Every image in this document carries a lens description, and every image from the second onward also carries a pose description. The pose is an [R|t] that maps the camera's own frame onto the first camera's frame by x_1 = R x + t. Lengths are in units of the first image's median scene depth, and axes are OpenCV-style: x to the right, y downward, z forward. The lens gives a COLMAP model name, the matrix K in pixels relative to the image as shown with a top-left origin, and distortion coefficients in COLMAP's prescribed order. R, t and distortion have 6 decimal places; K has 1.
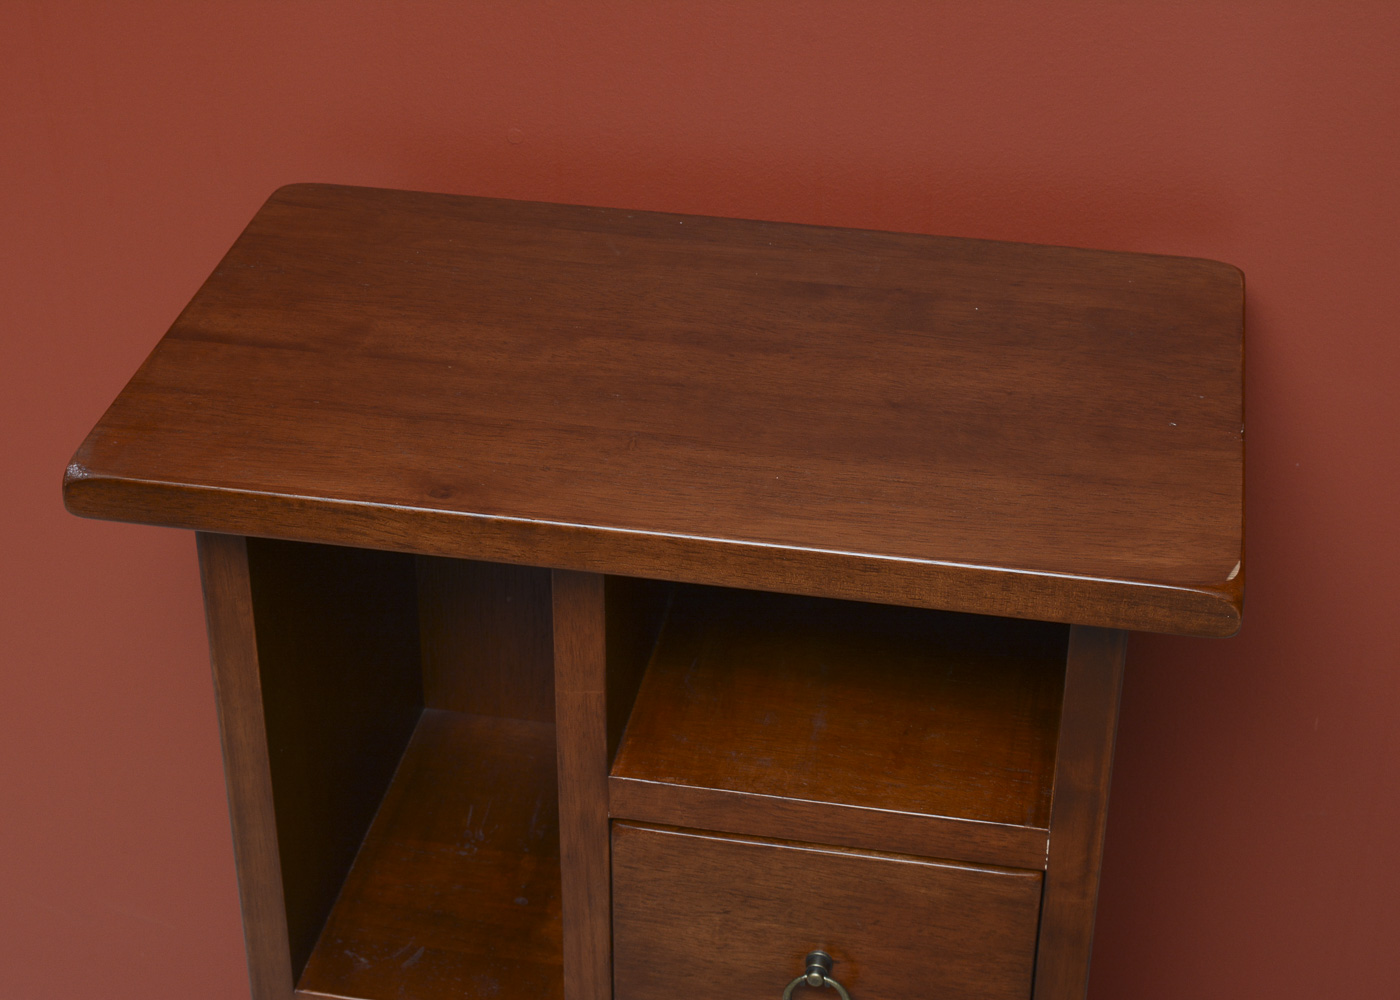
lens RADIAL K [[2483.6, 0, 706.2], [0, 2483.6, 502.8], [0, 0, 1]] dist [0.001619, 0.000000]
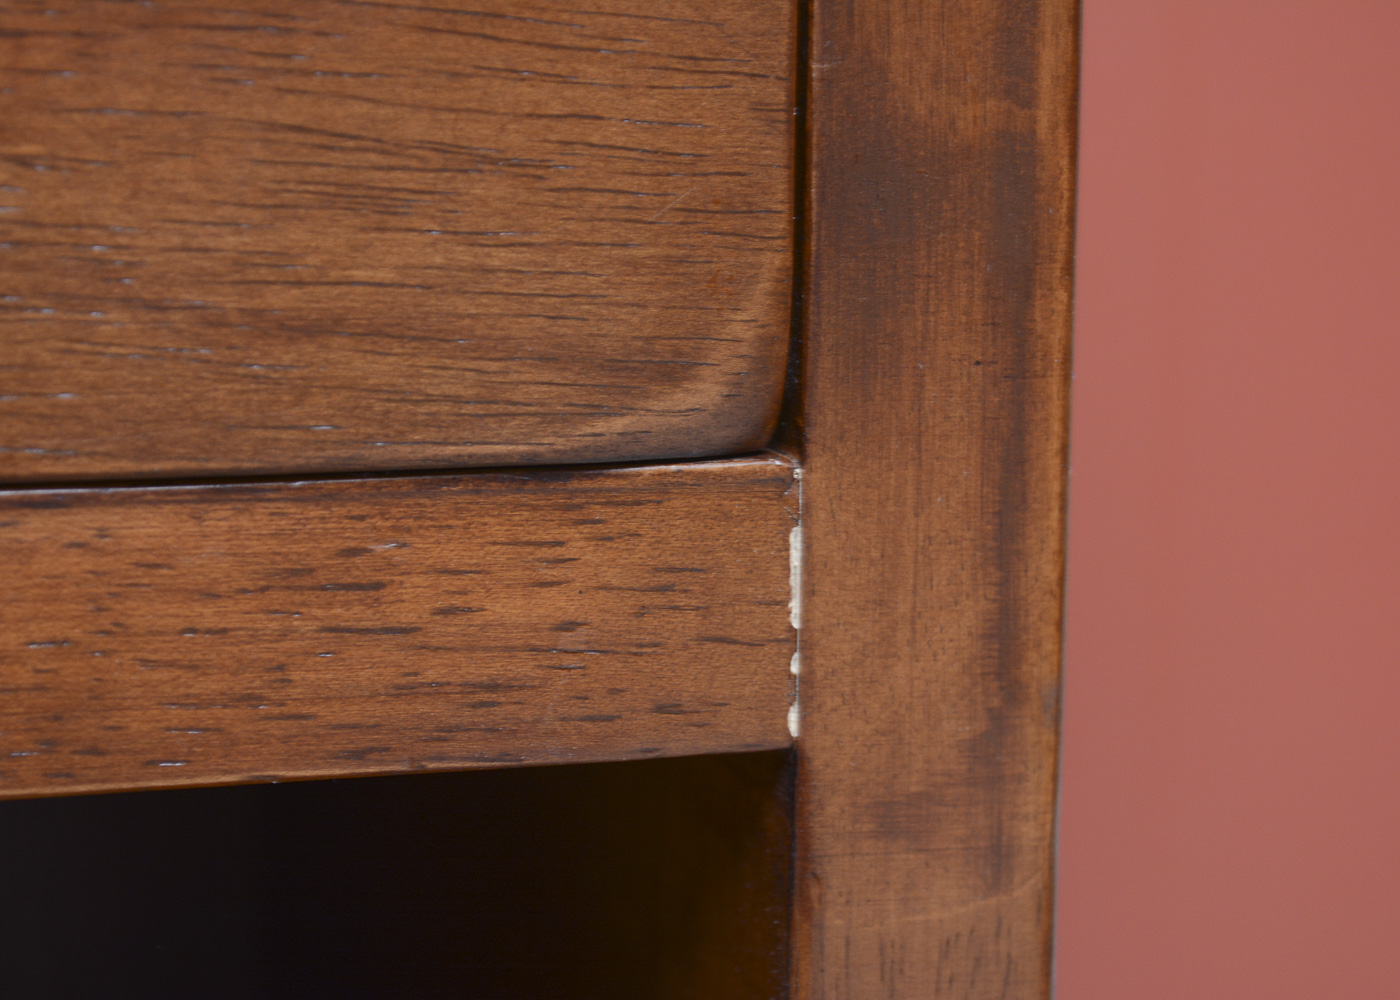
lens RADIAL K [[3212.2, 0, 698.1], [0, 3212.2, 501.4], [0, 0, 1]] dist [0.048206, 0.000000]
pose [[0.877607, -0.066341, 0.474769, 0.020938], [0.249728, 0.908649, -0.334652, 0.207847], [-0.409197, 0.412256, 0.814004, 0.803850]]
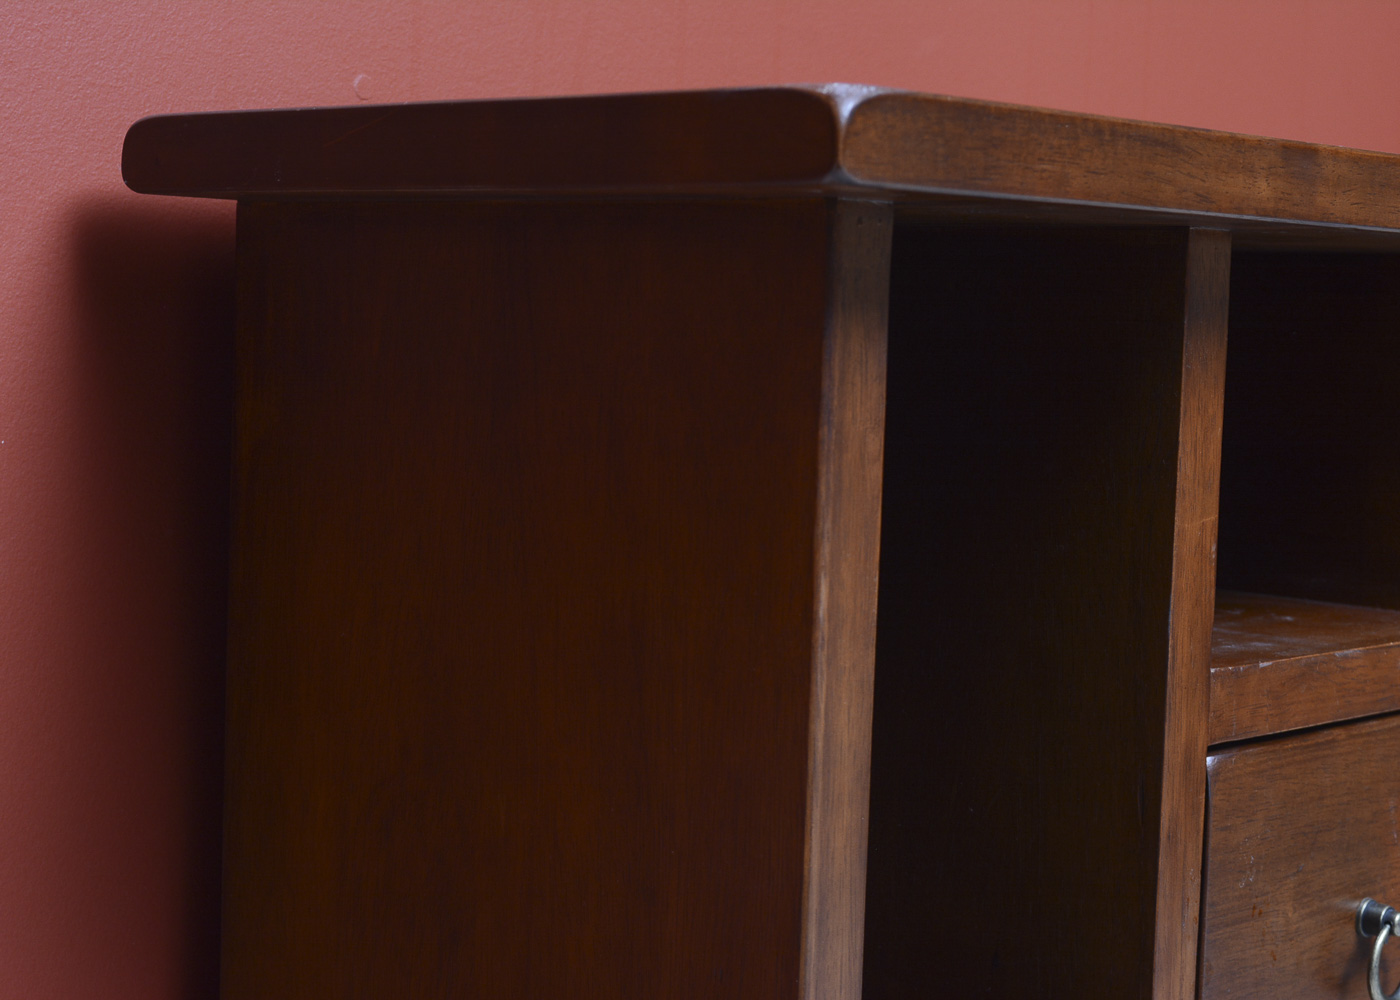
lens RADIAL K [[2483.6, 0, 696.7], [0, 2483.6, 502.9], [0, 0, 1]] dist [0.001619, 0.000000]
pose [[0.560232, -0.054434, 0.826545, -0.686431], [0.415296, 0.881825, -0.223413, 0.165558], [-0.716707, 0.468424, 0.516633, 0.738272]]
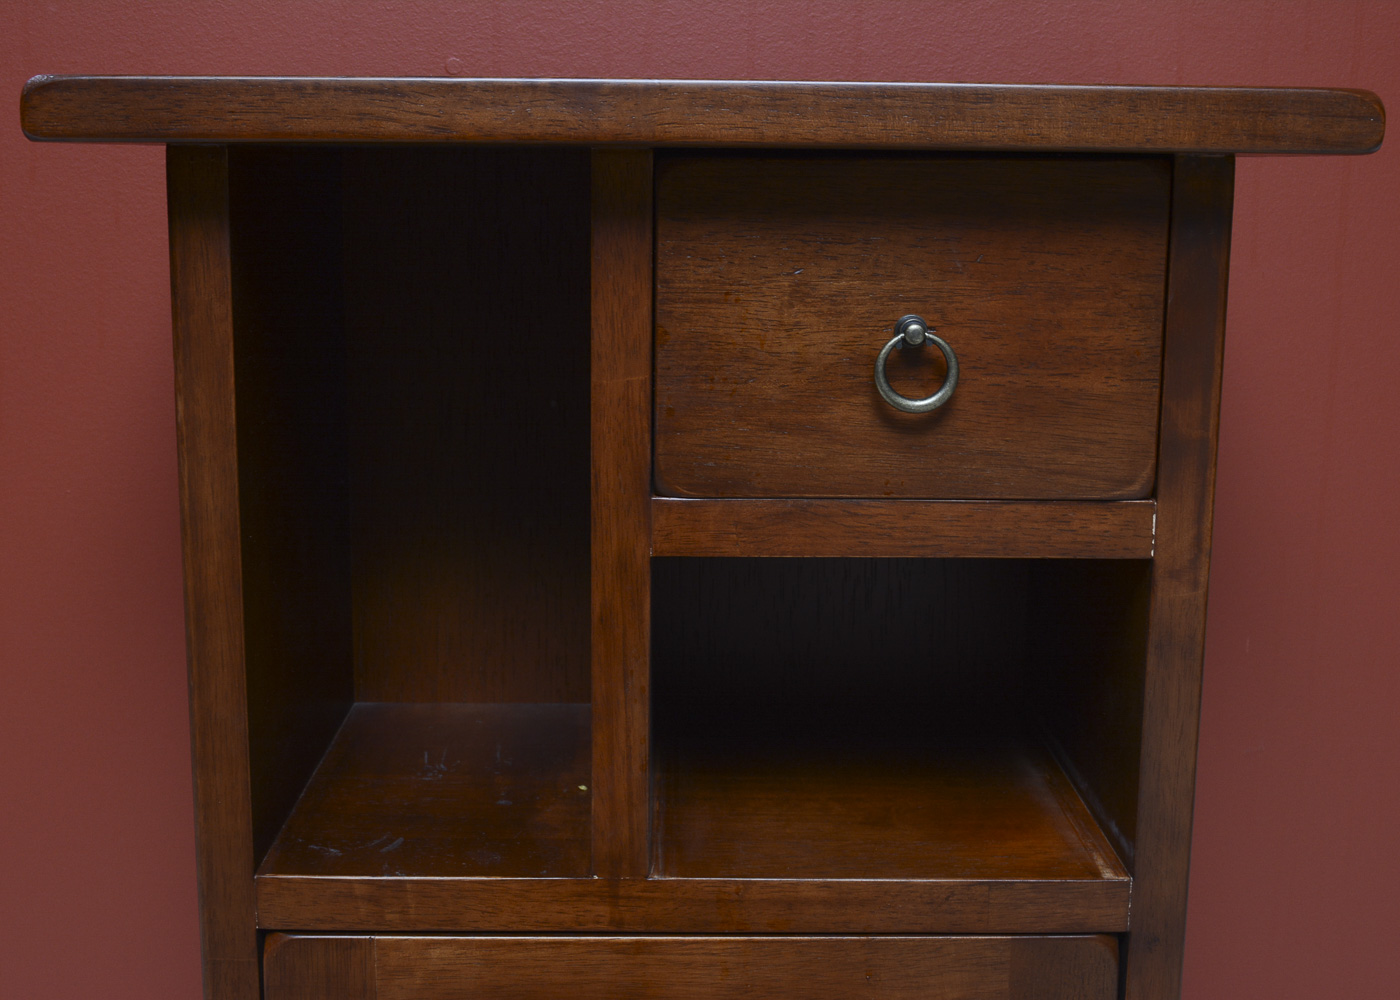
lens RADIAL K [[1746.6, 0, 696.6], [0, 1746.6, 493.0], [0, 0, 1]] dist [-0.041953, 0.000000]
pose [[0.980637, -0.032987, 0.193037, -0.143393], [0.101331, 0.928968, -0.356019, 0.331674], [-0.167581, 0.368686, 0.914323, 0.446069]]
